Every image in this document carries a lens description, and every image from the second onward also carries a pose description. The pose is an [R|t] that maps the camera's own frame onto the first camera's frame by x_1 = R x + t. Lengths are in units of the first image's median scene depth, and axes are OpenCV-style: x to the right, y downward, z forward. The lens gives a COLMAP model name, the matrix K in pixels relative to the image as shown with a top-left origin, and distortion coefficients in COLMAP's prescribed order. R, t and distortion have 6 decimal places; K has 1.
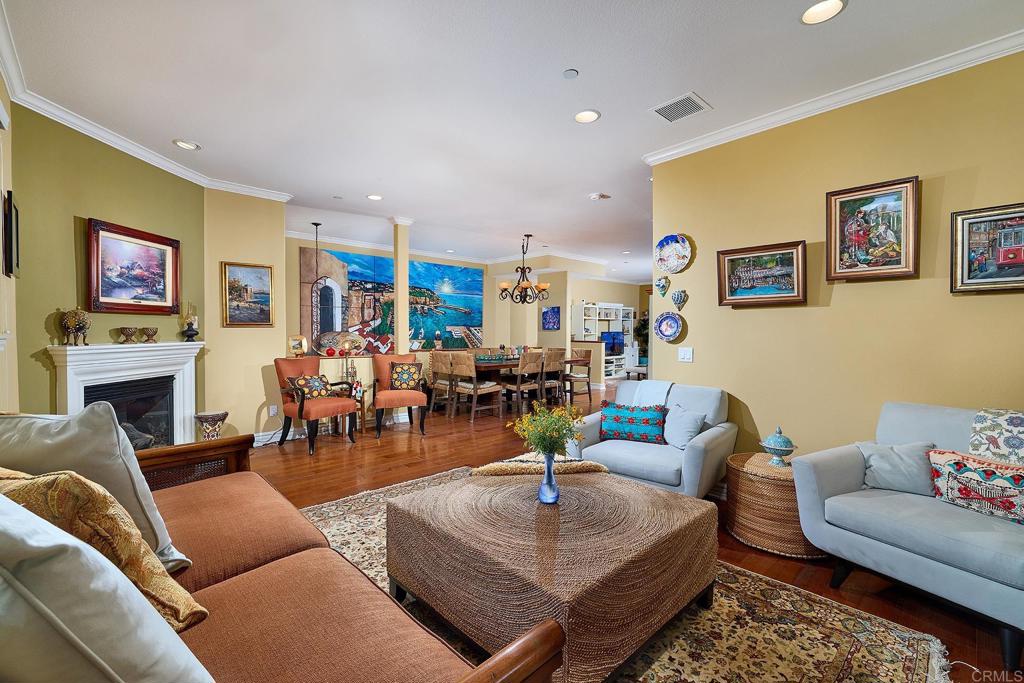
lens RADIAL K [[438.1, 0, 512.0], [0, 438.1, 341.5], [0, 0, 1]] dist [-0.016541, -0.000016]
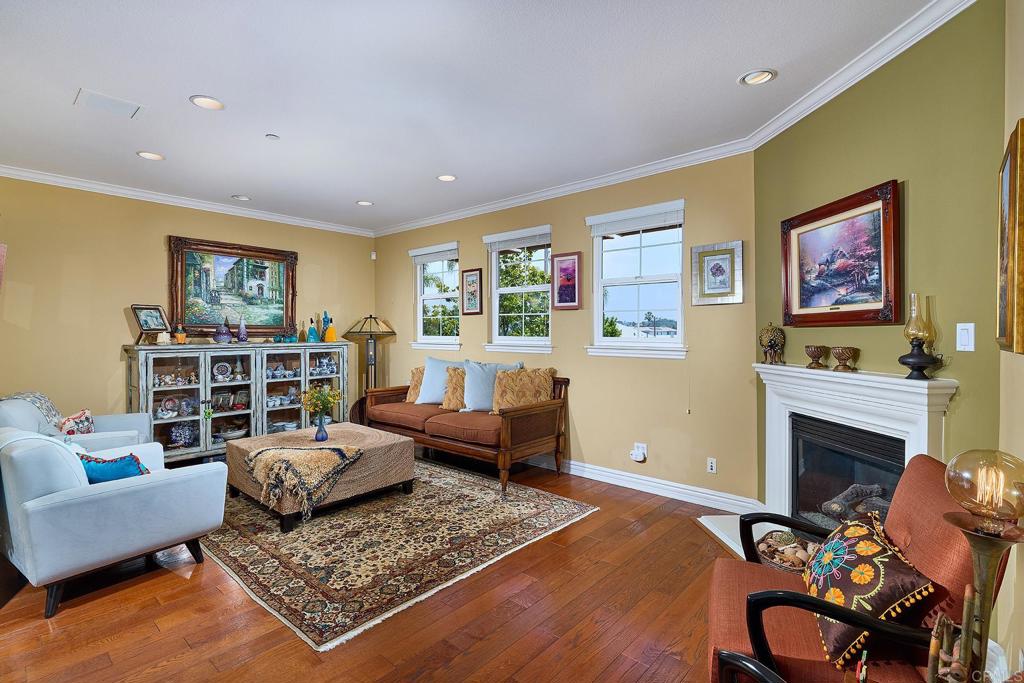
lens RADIAL K [[484.8, 0, 506.7], [0, 484.8, 338.9], [0, 0, 1]] dist [0.001547, 0.000584]
pose [[-0.996978, -0.000764, -0.077681, -0.173754], [-0.003628, 0.999319, 0.036732, -0.041345], [0.077600, 0.036903, -0.996301, 1.015371]]
